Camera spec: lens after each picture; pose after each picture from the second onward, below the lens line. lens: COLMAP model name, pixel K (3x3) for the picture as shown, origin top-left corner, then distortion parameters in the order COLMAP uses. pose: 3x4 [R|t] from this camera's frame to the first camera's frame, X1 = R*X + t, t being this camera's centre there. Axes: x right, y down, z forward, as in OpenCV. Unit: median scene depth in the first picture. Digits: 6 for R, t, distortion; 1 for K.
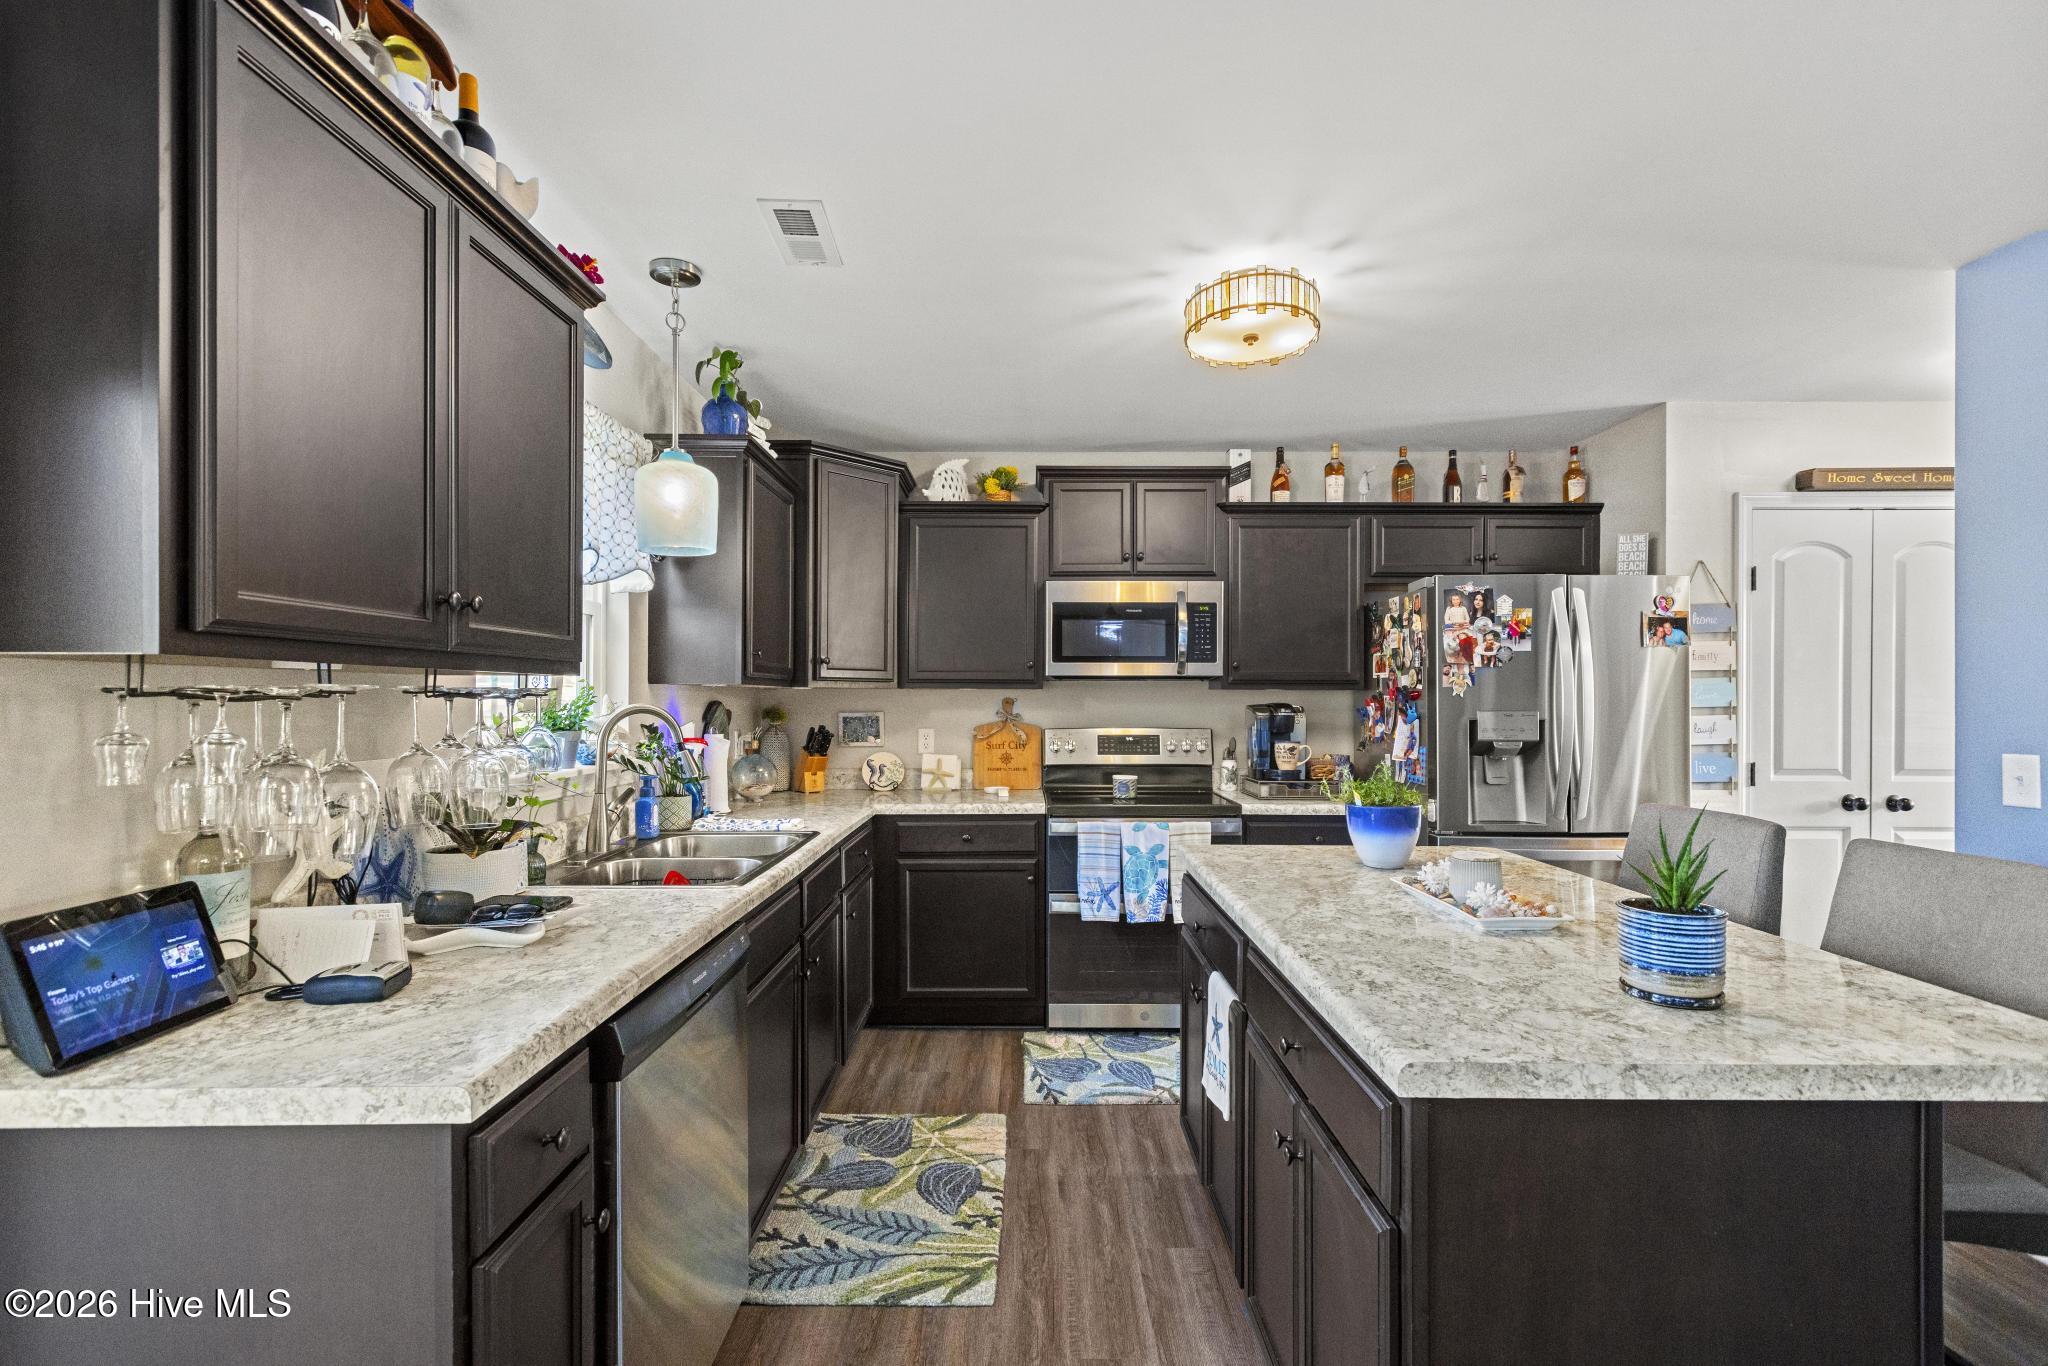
lens RADIAL K [[924.6, 0, 1025.5], [0, 924.6, 697.4], [0, 0, 1]] dist [0.004995, -0.001819]
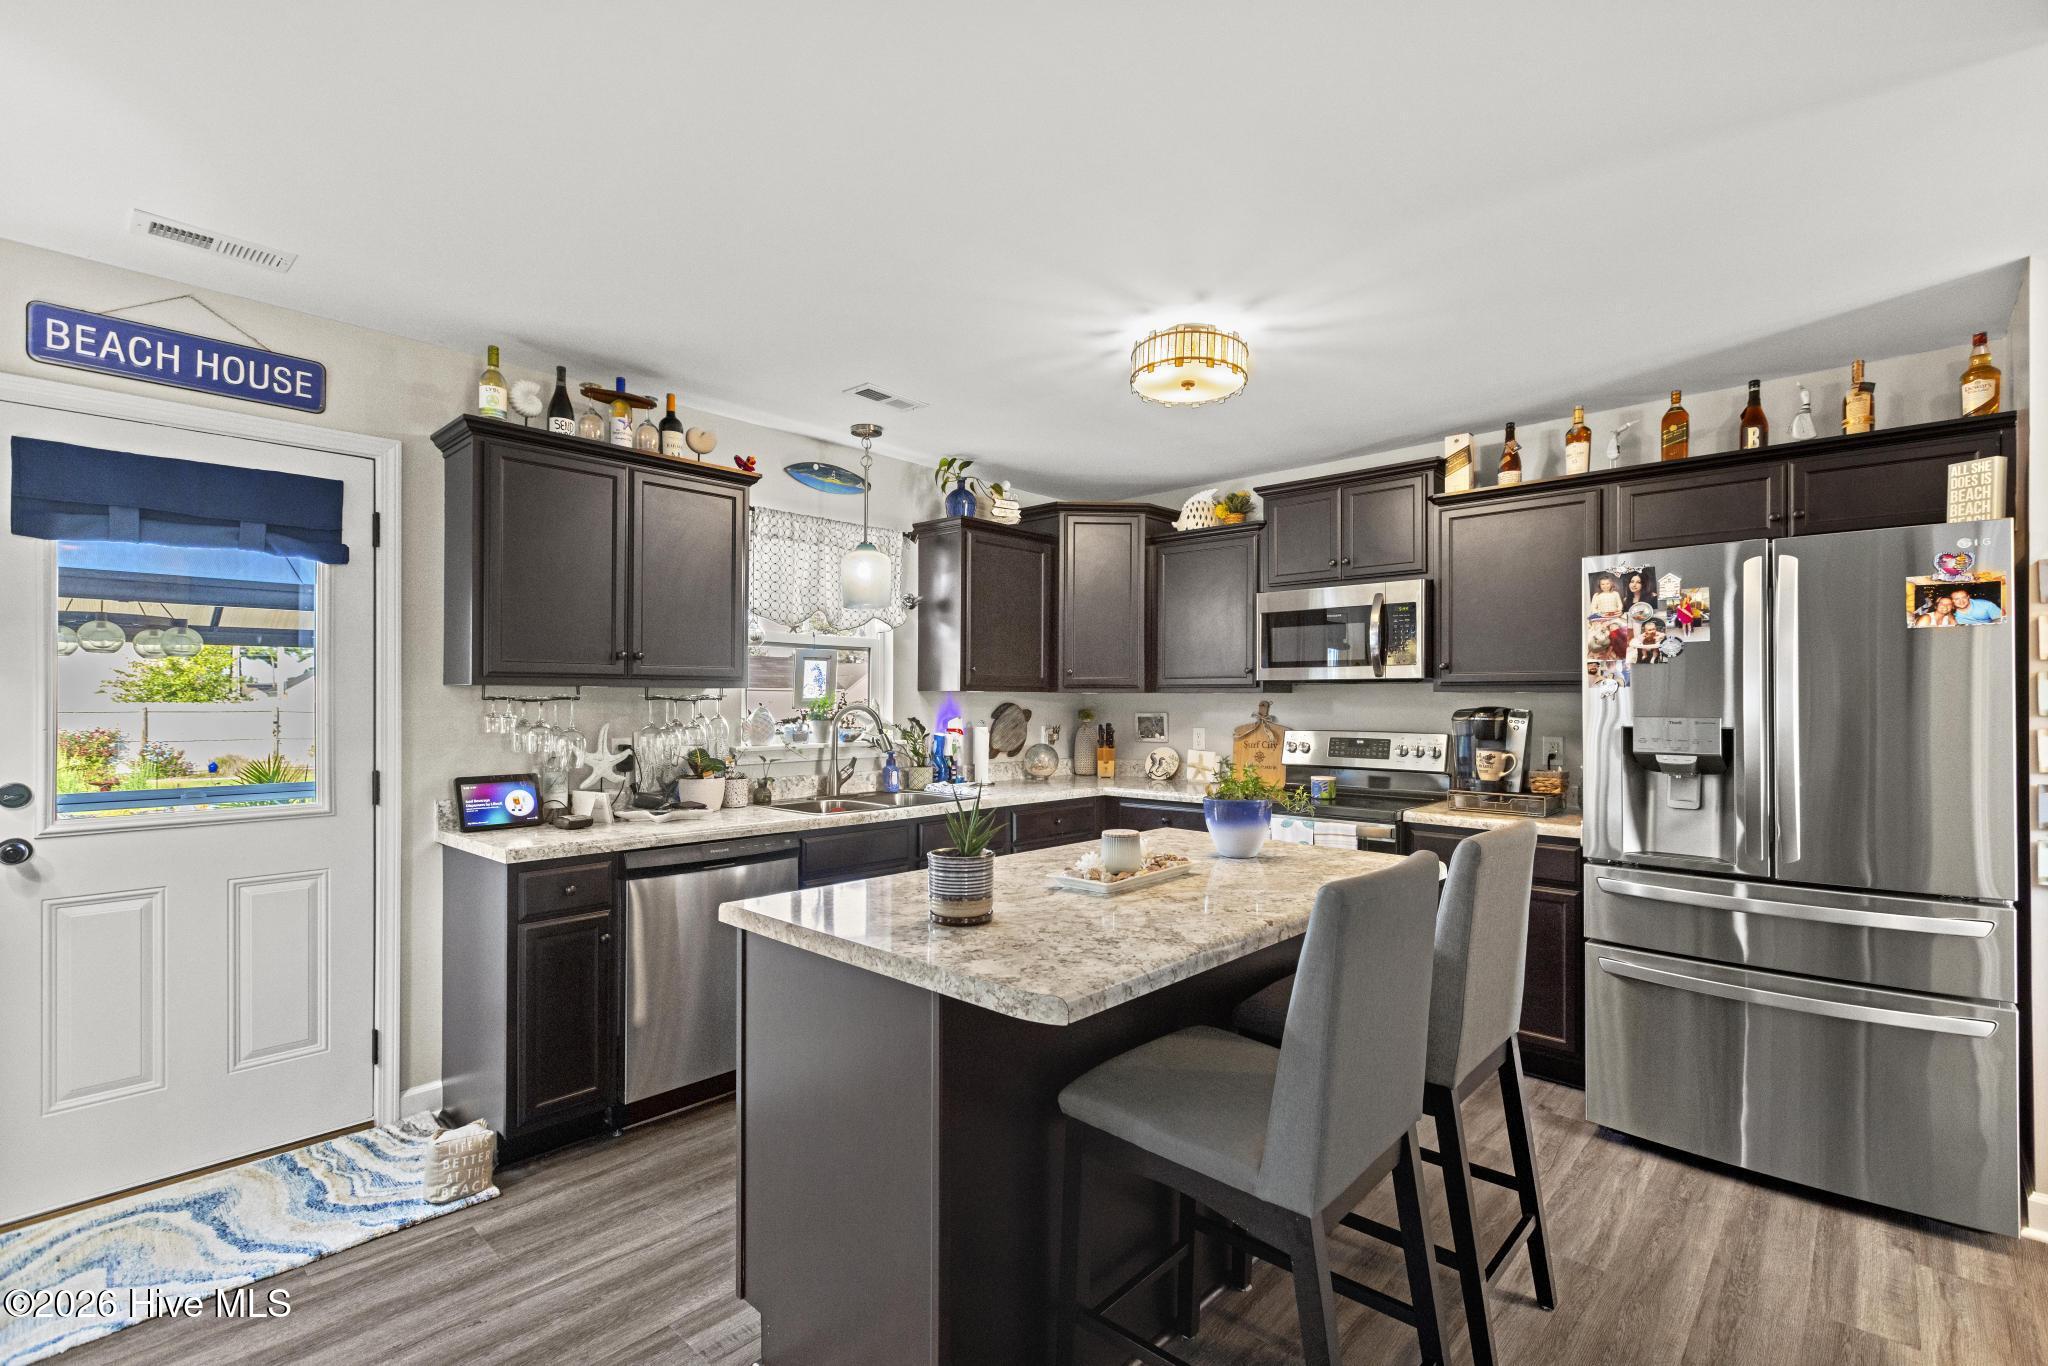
lens RADIAL K [[924.6, 0, 1030.5], [0, 924.6, 693.1], [0, 0, 1]] dist [0.004995, -0.001819]
pose [[0.732525, -0.005520, -0.680718, 0.623989], [-0.000710, 0.999960, -0.008873, 0.001339], [0.680740, 0.006983, 0.732492, 0.027222]]
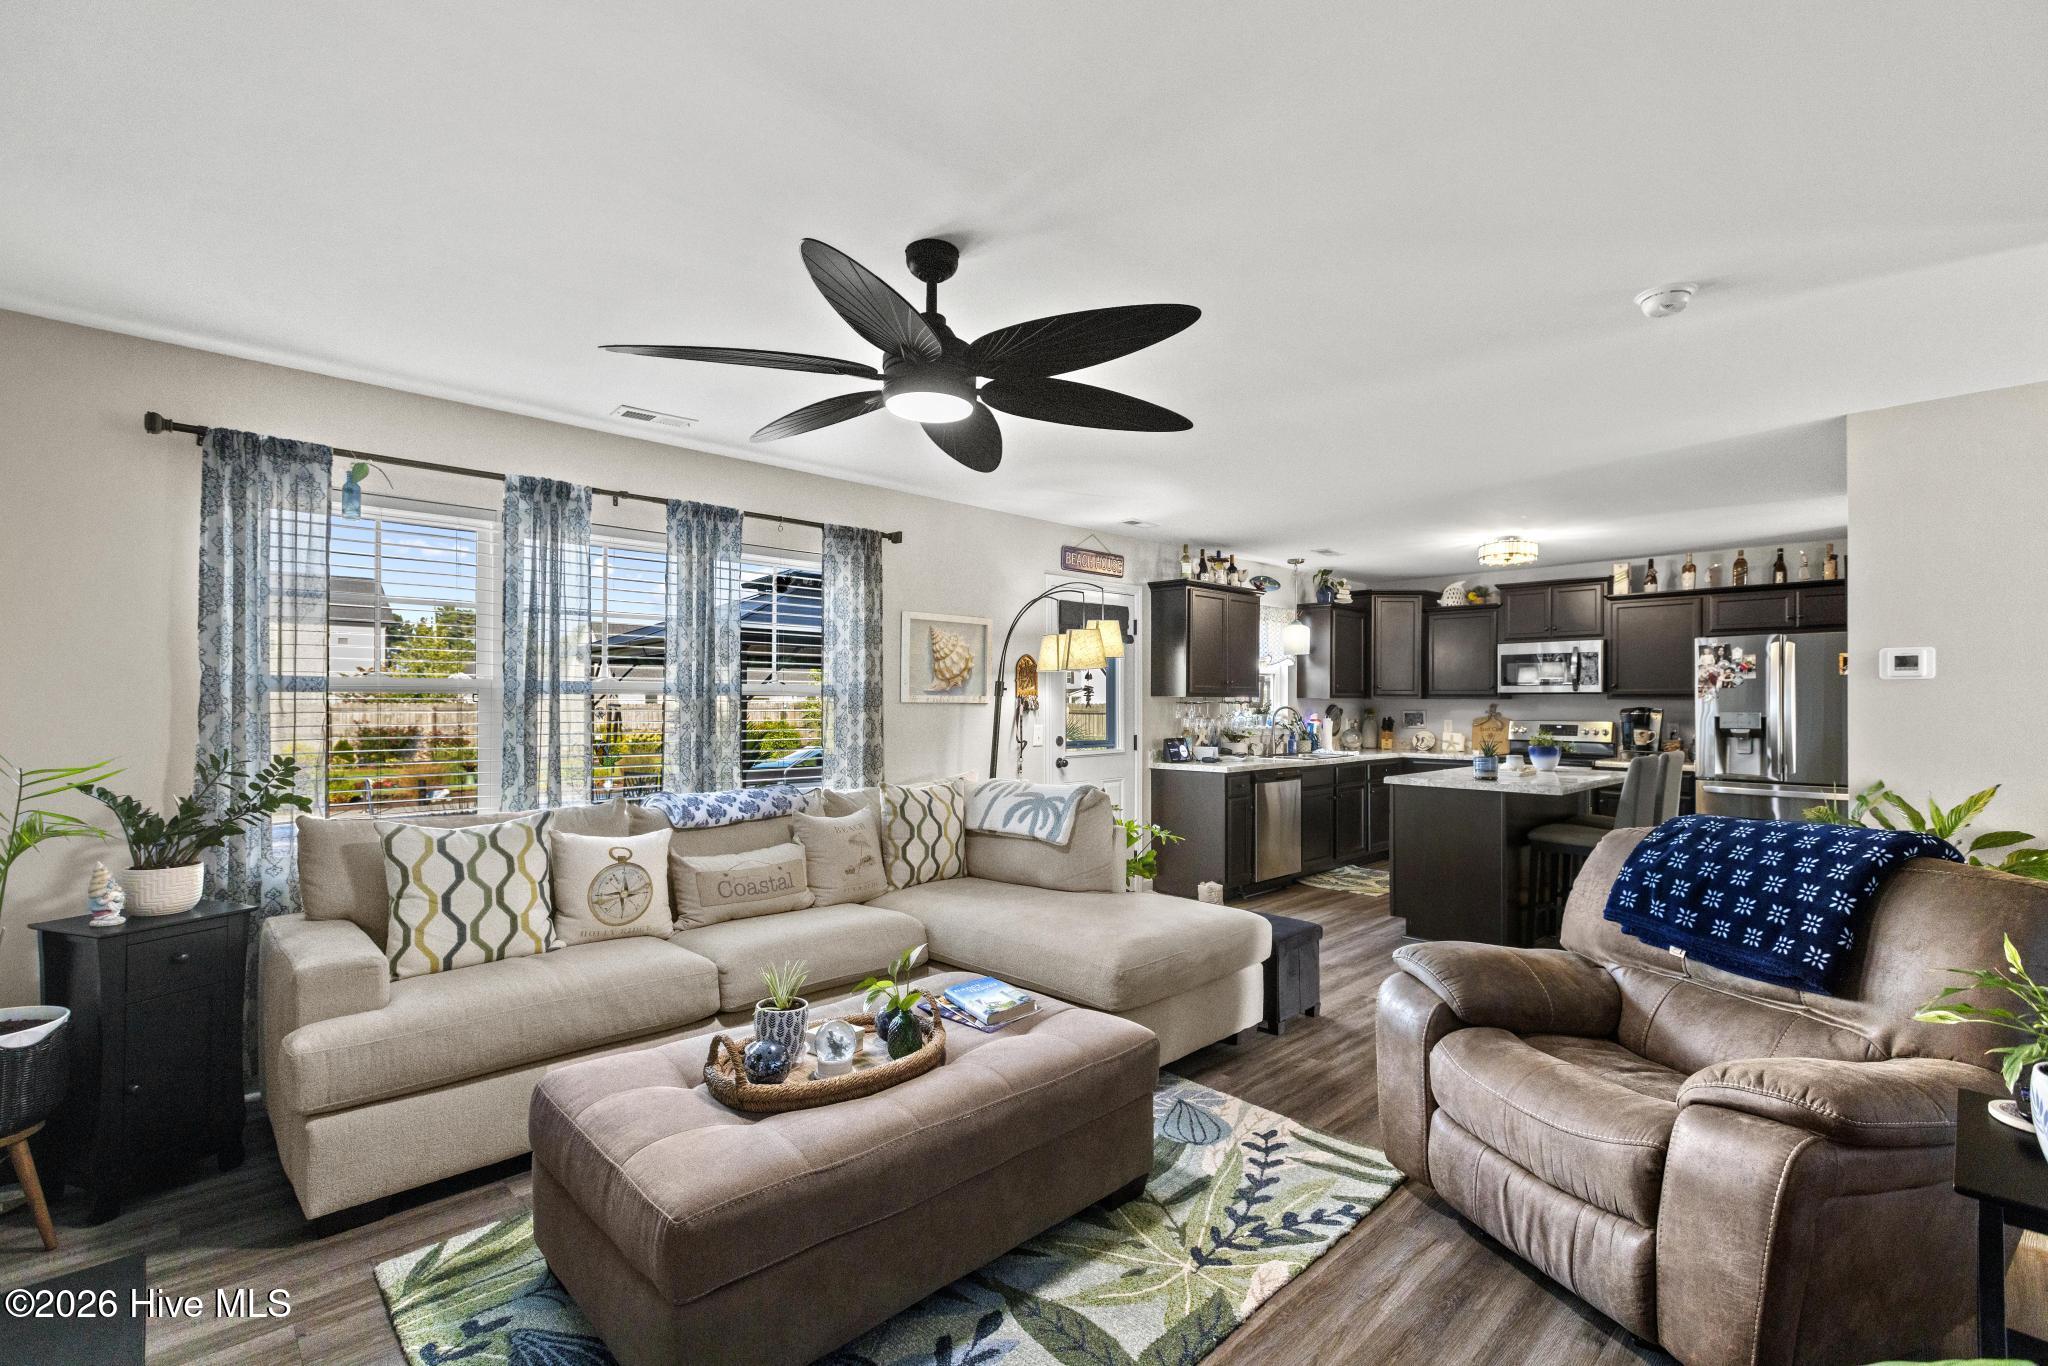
lens RADIAL K [[924.6, 0, 1018.1], [0, 924.6, 692.2], [0, 0, 1]] dist [0.004995, -0.001819]
pose [[0.691308, -0.005665, -0.722538, 0.808078], [-0.003267, 0.999935, -0.010965, 0.000554], [0.722553, 0.009940, 0.691244, -1.192068]]
